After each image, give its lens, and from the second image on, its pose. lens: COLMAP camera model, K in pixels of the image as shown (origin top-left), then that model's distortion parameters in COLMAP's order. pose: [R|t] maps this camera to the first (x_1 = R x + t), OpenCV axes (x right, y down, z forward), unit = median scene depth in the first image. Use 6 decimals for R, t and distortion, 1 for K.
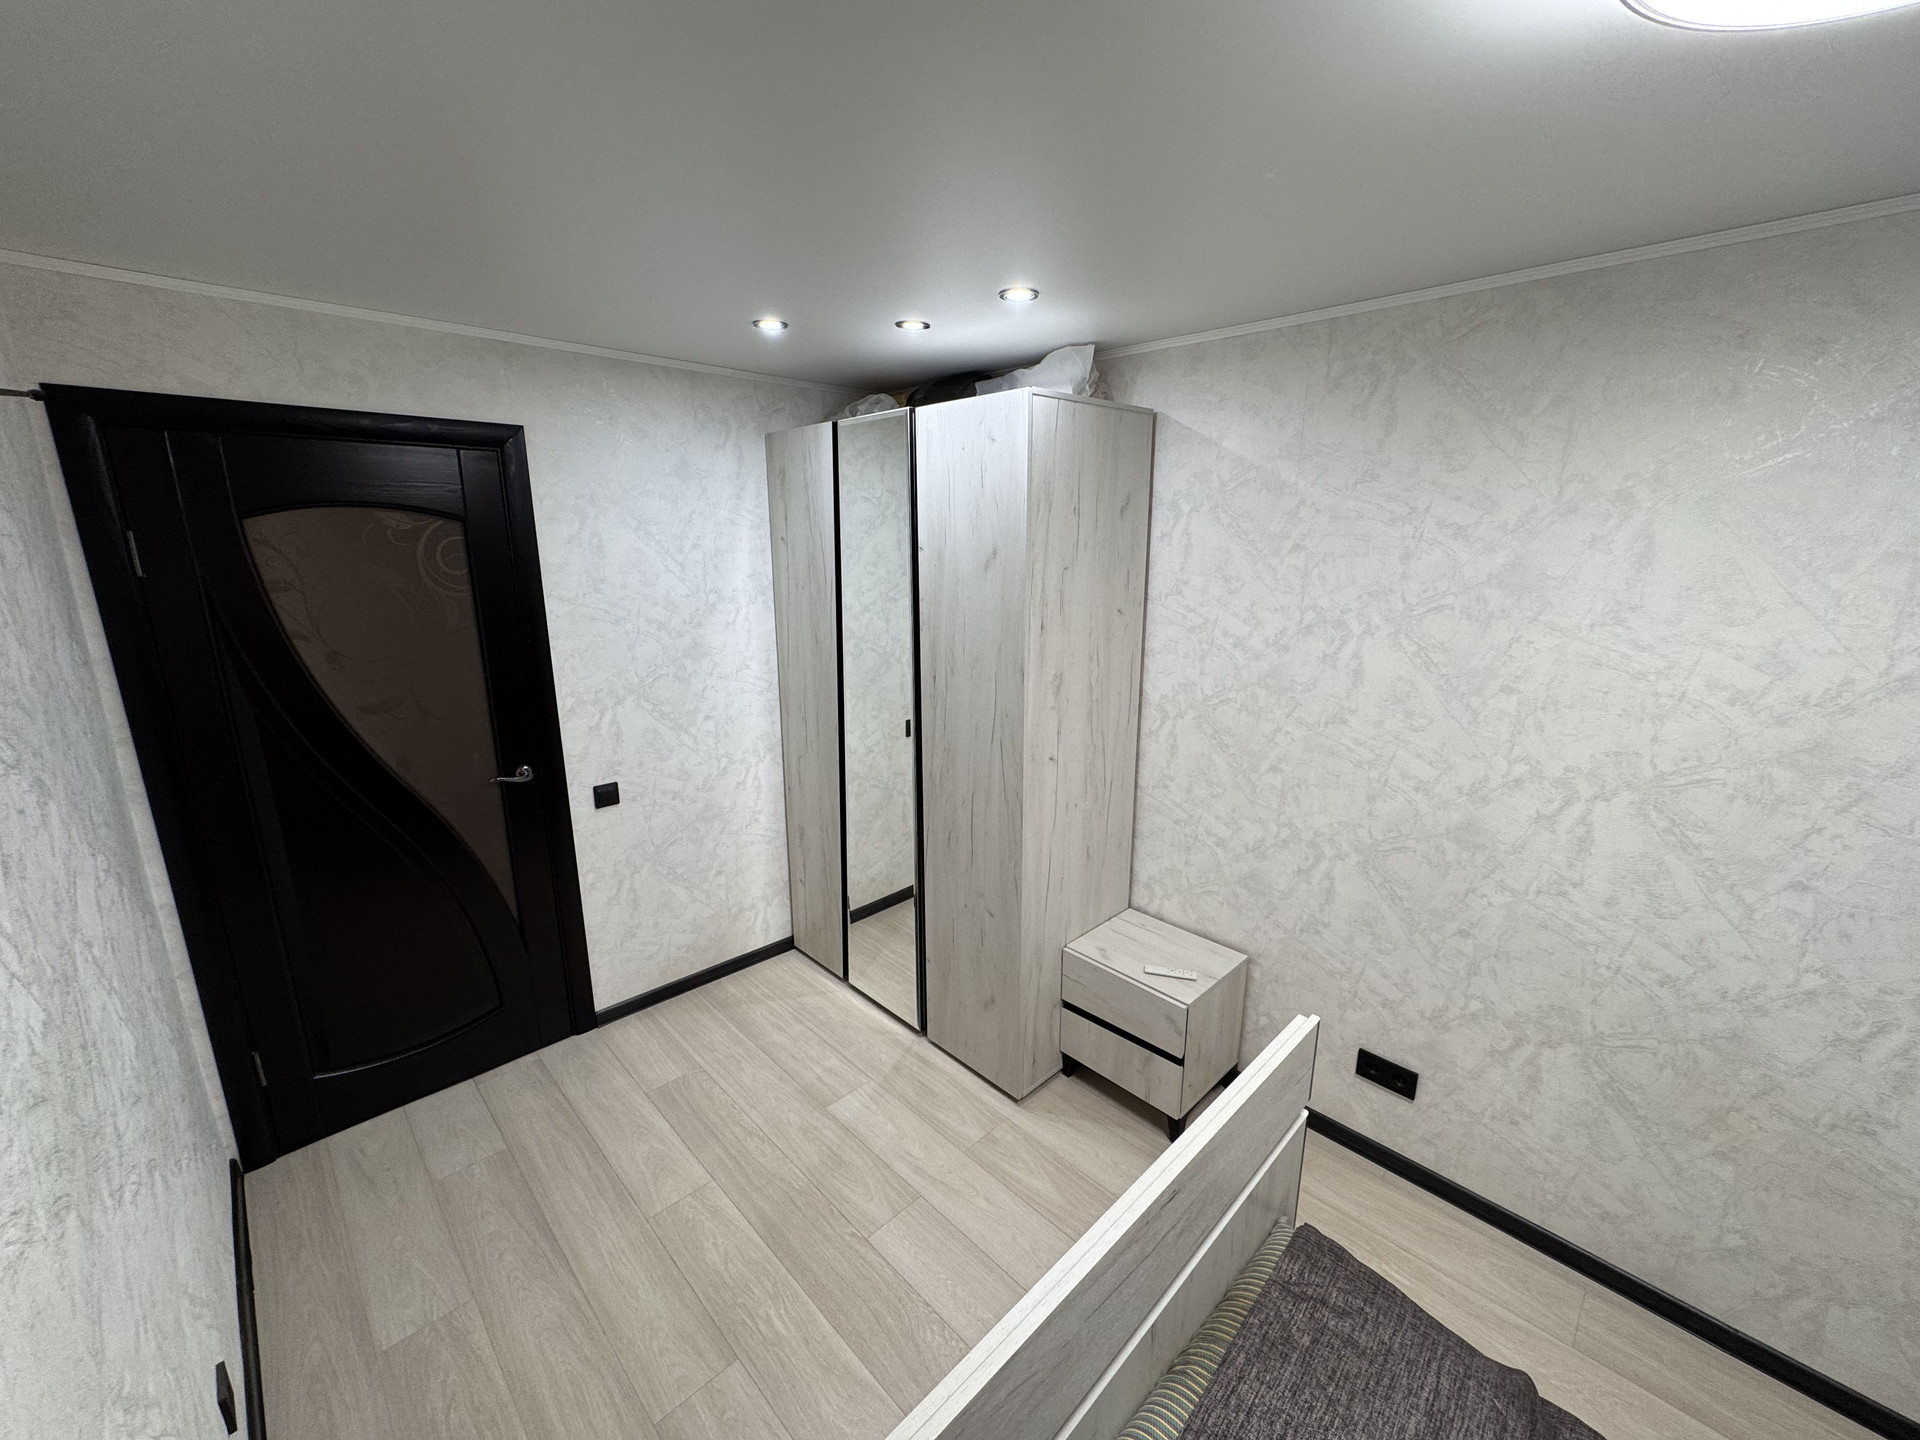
lens RADIAL K [[768.0, 0, 953.9], [0, 768.0, 712.6], [0, 0, 1]] dist [-0.000594, 0.000249]
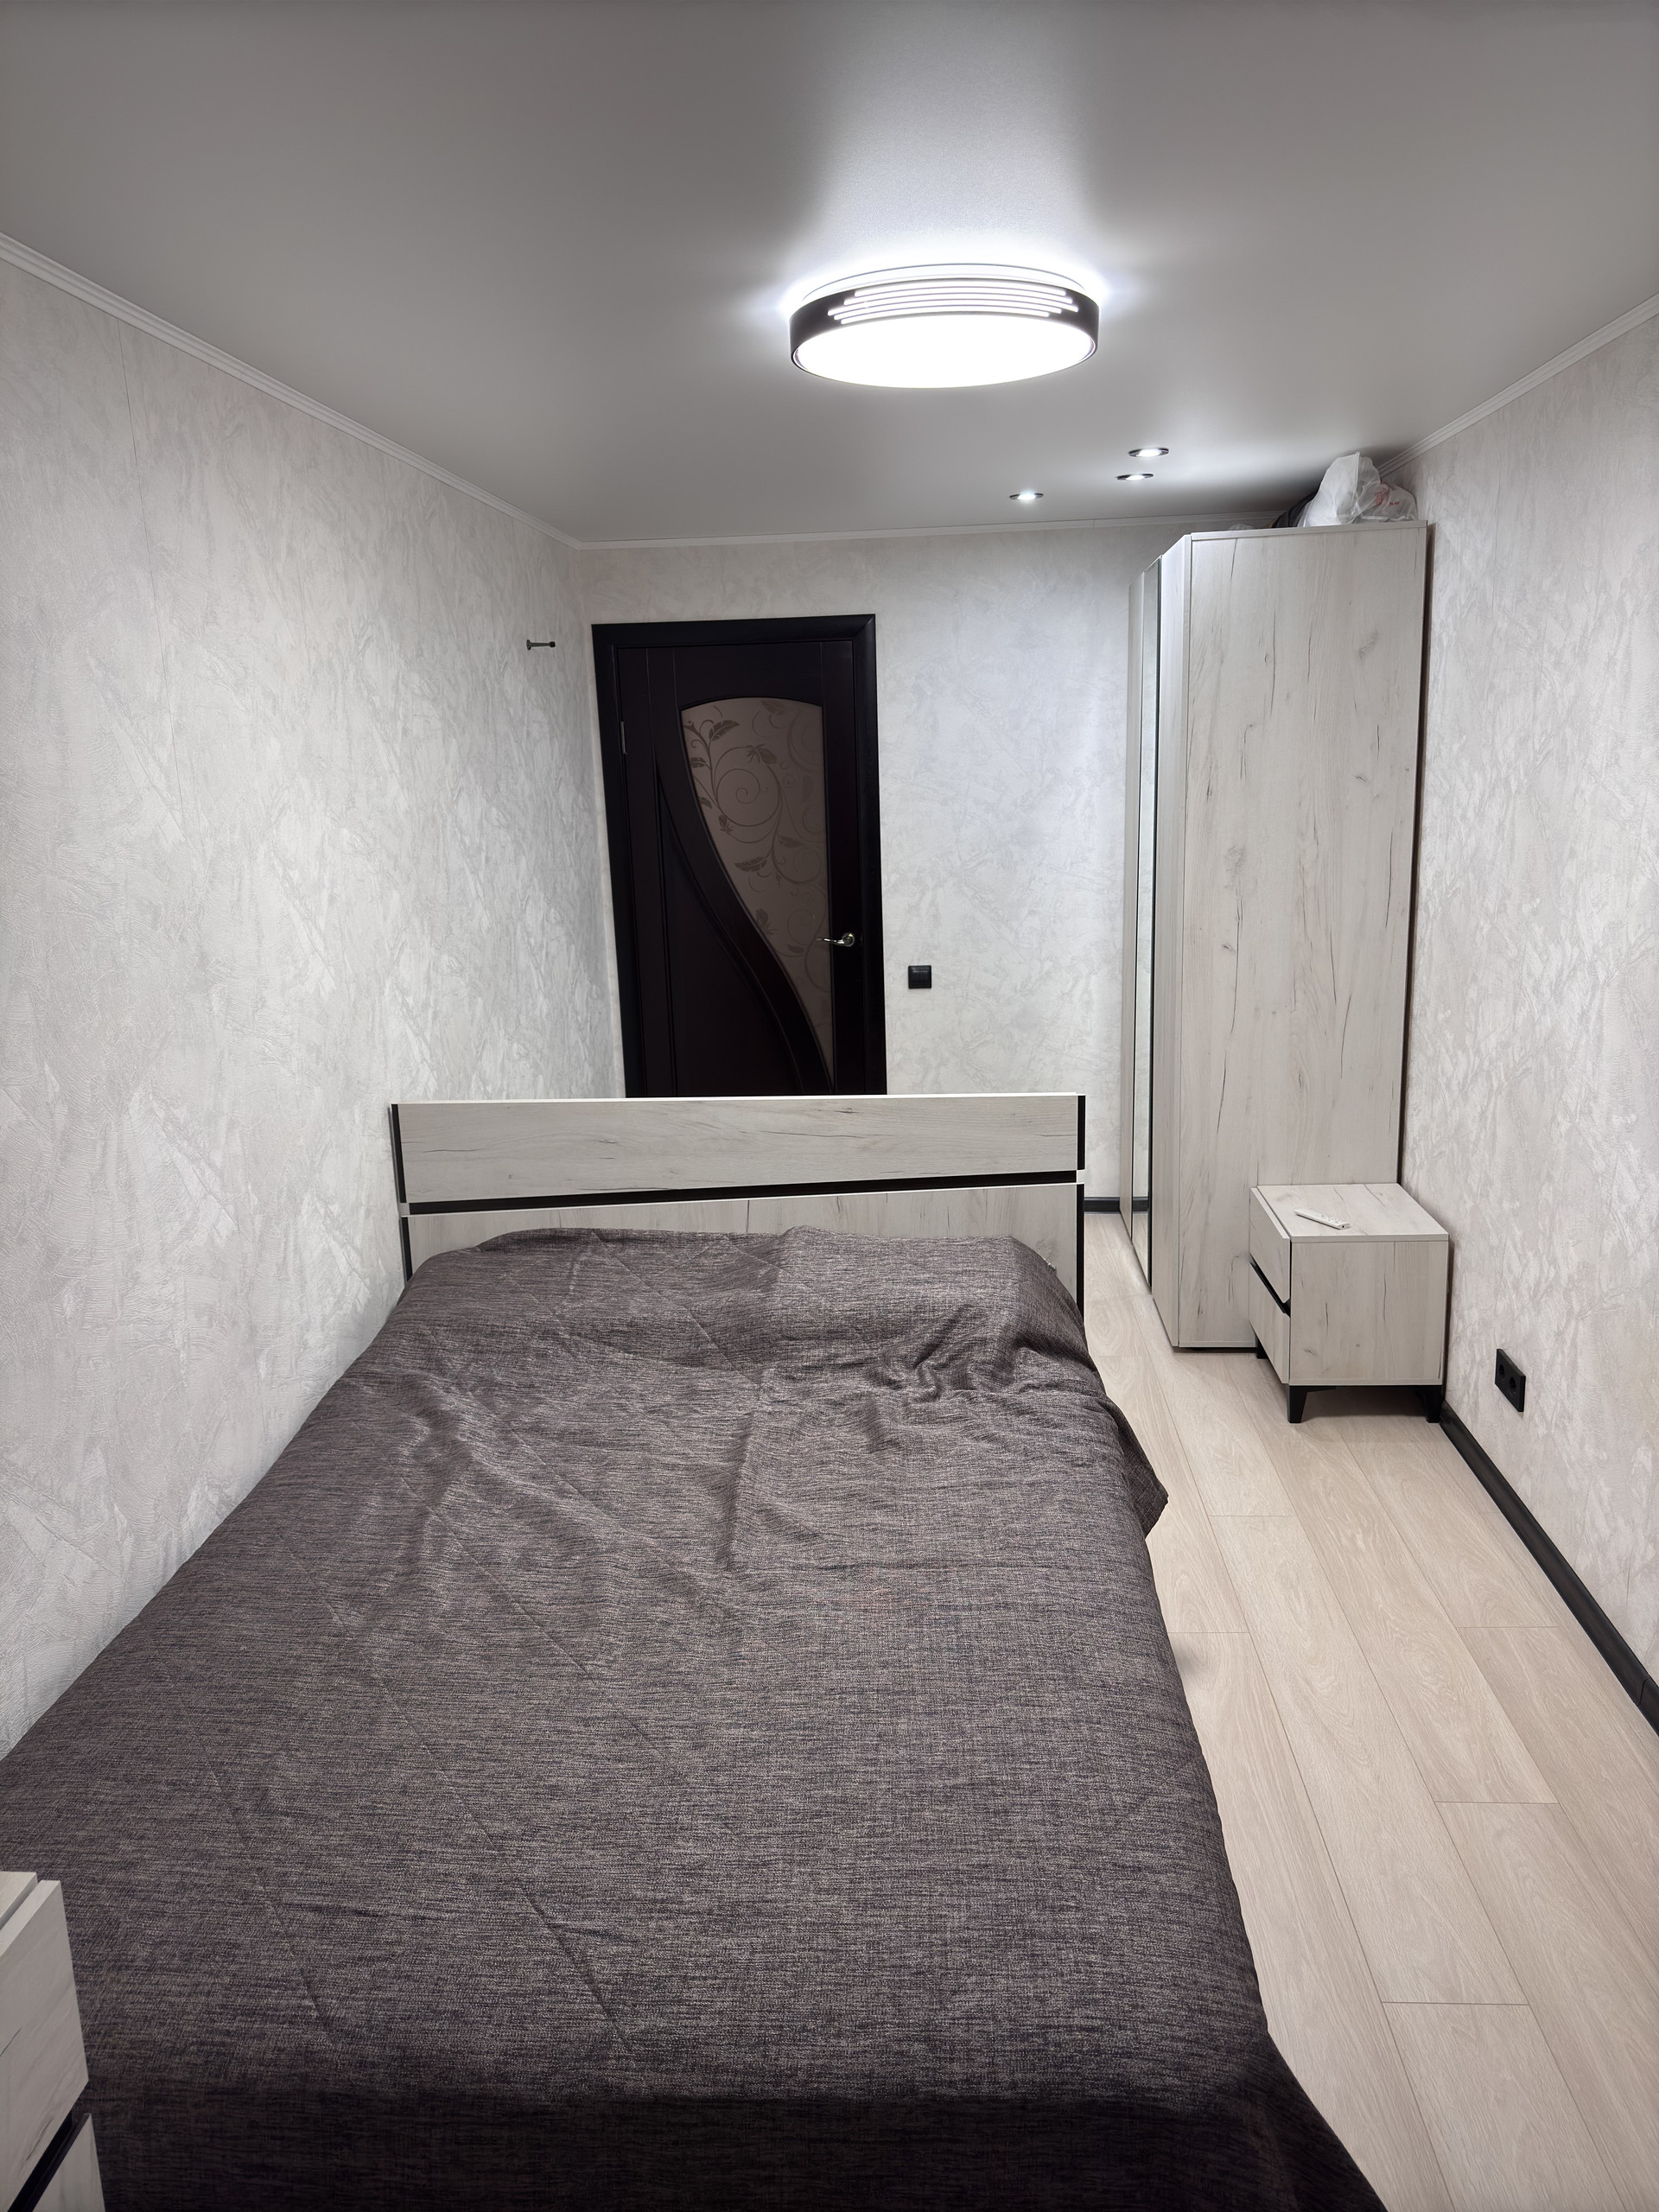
lens RADIAL K [[1569.0, 0, 815.9], [0, 1569.0, 1103.2], [0, 0, 1]] dist [0.160282, -0.237920]
pose [[0.660430, 0.141146, -0.737503, 1.058375], [-0.137091, 0.988331, 0.066386, 0.162306], [0.738267, 0.057261, 0.672074, -0.500896]]
